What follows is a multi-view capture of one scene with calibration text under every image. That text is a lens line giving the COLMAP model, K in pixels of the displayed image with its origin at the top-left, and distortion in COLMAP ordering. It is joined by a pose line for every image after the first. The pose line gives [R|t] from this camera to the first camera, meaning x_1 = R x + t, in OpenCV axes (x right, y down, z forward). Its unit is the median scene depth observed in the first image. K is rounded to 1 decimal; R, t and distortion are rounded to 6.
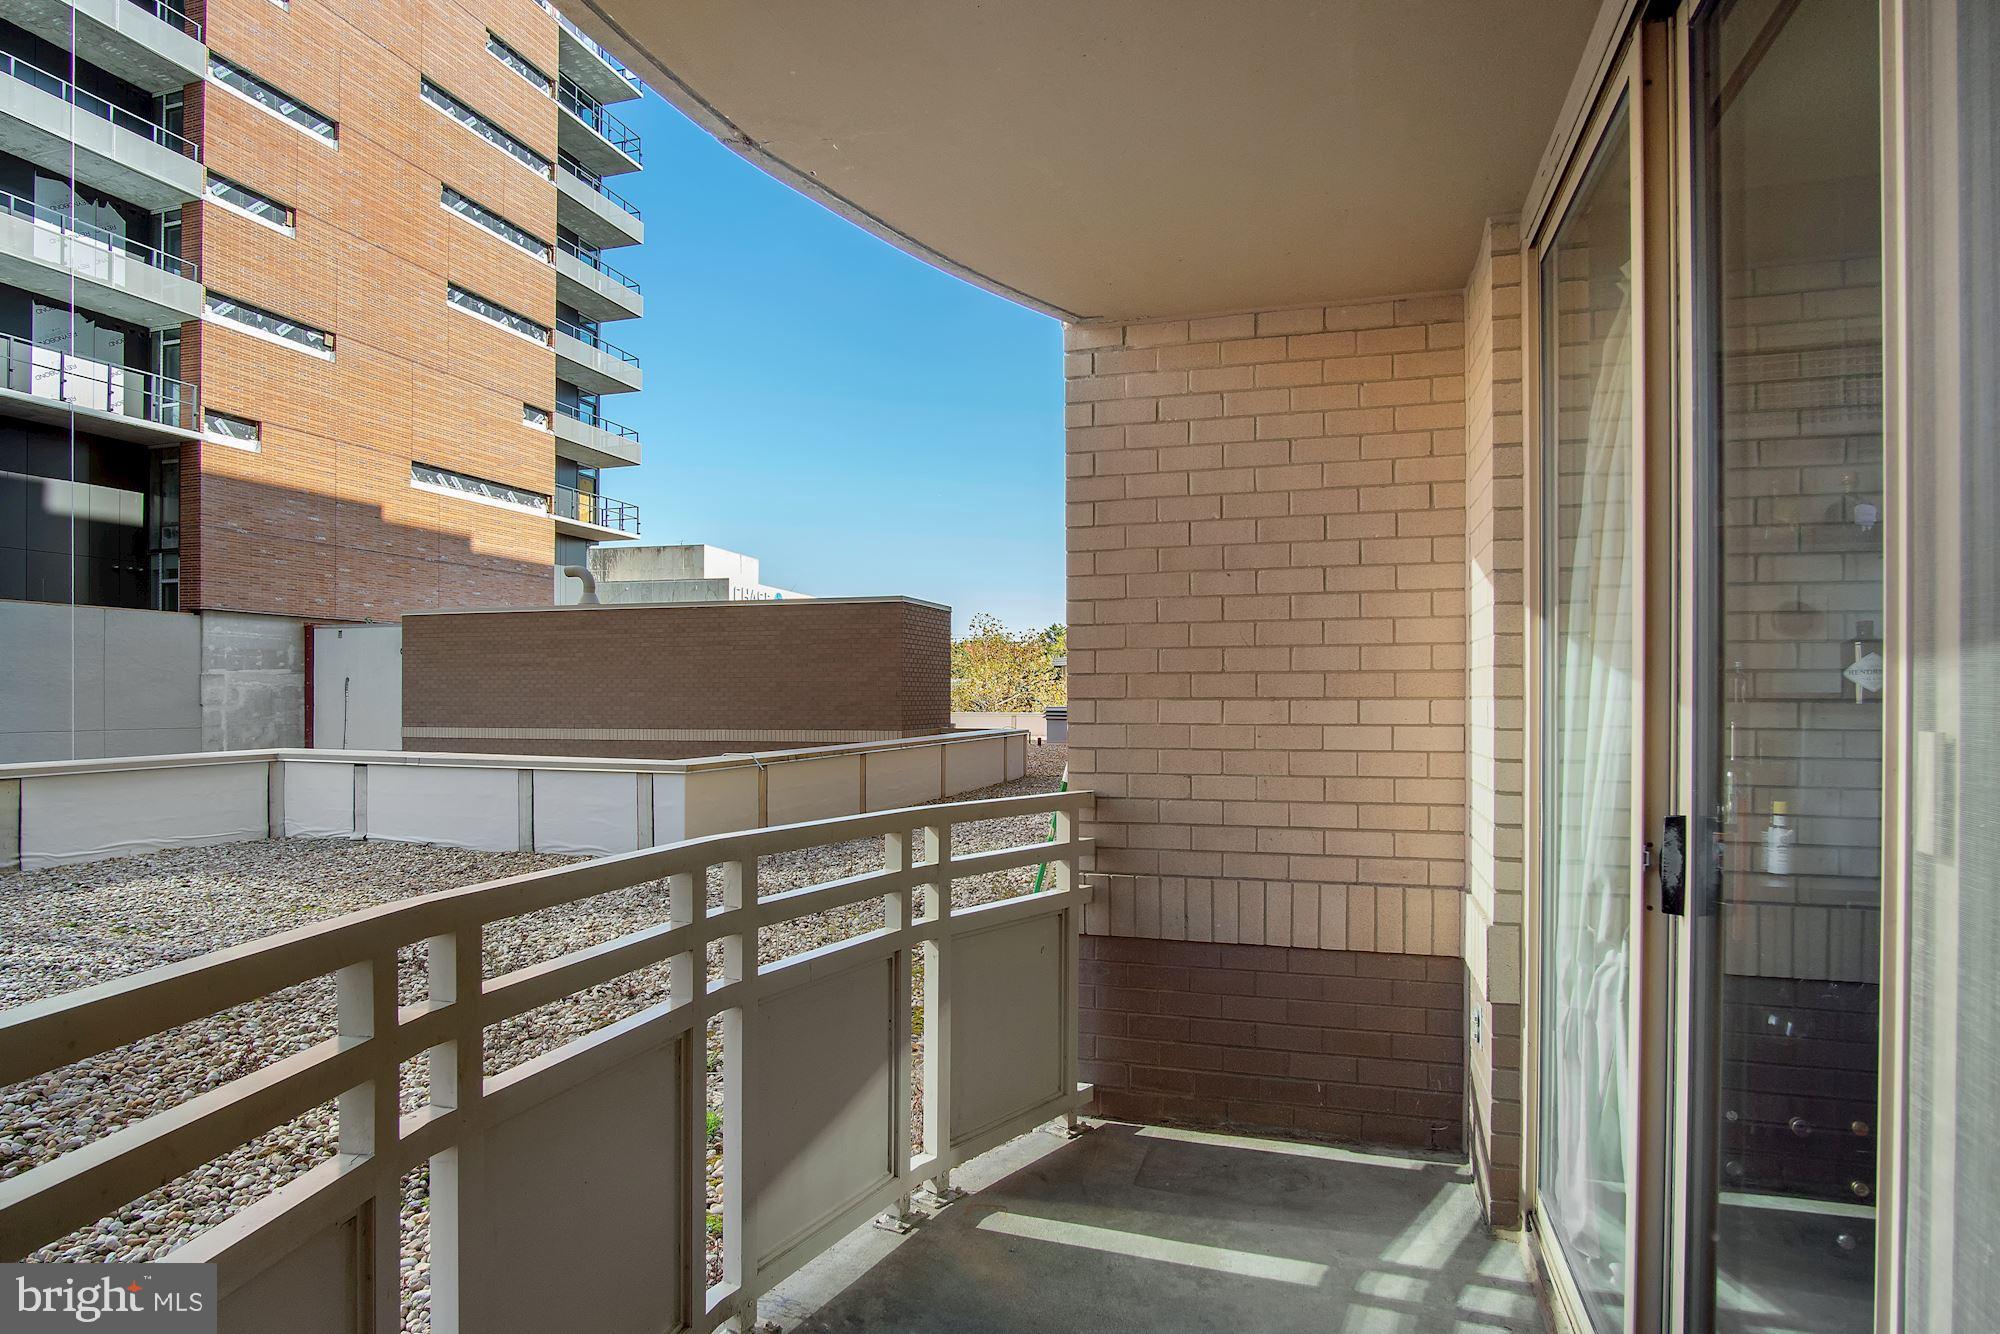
lens RADIAL K [[1089.9, 0, 999.3], [0, 1089.9, 687.5], [0, 0, 1]] dist [-0.025861, 0.004951]
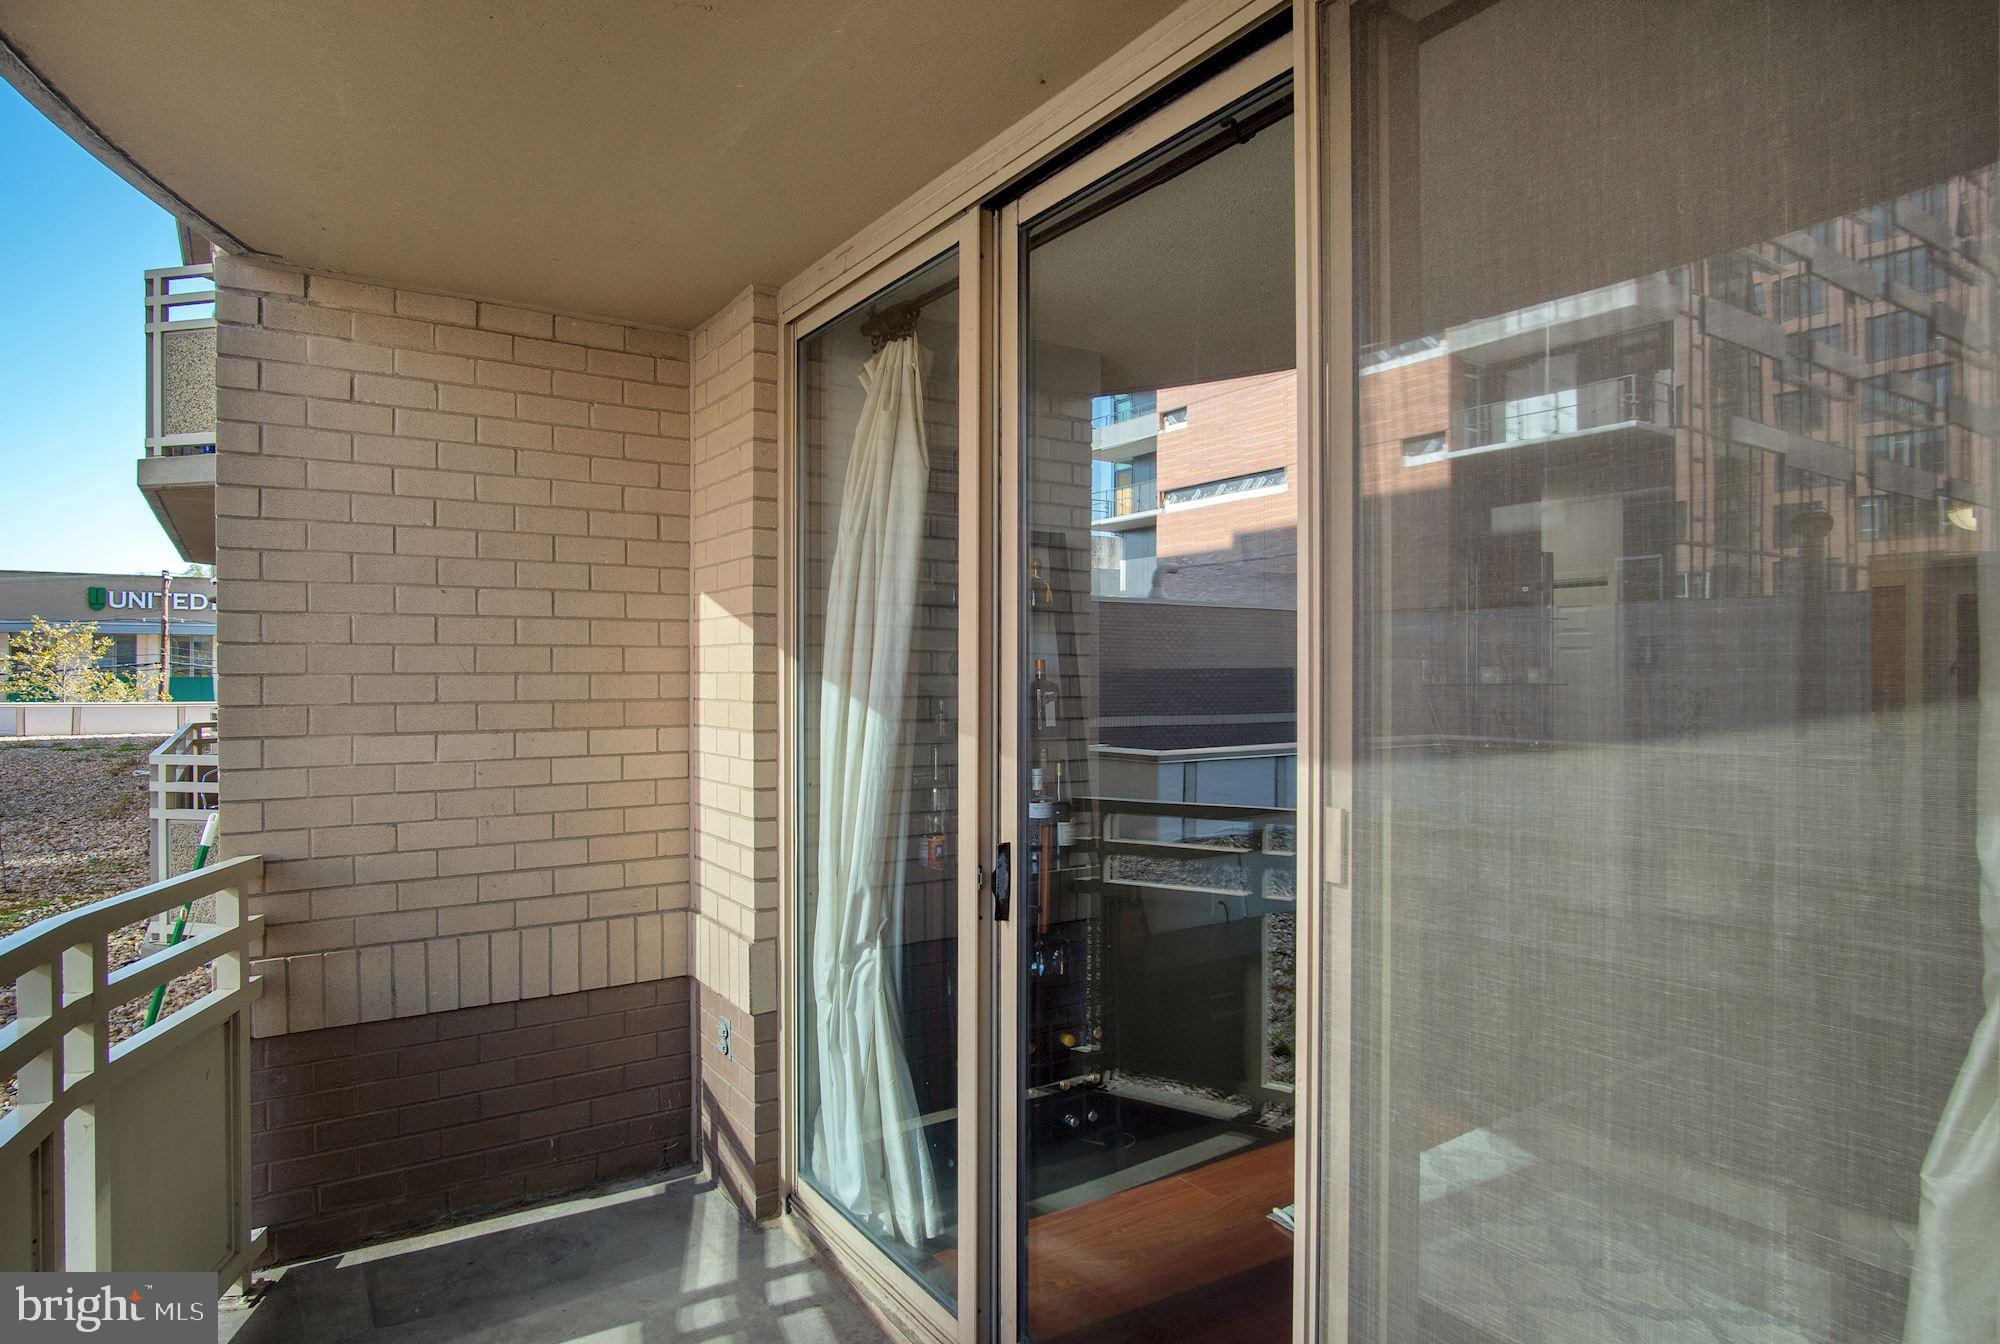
lens RADIAL K [[1125.4, 0, 997.3], [0, 1125.4, 669.3], [0, 0, 1]] dist [-0.024993, 0.004975]
pose [[0.638561, 0.002611, 0.769567, -0.206202], [-0.004742, 0.999989, 0.000541, -0.045061], [-0.769557, -0.003995, 0.638566, 0.081843]]
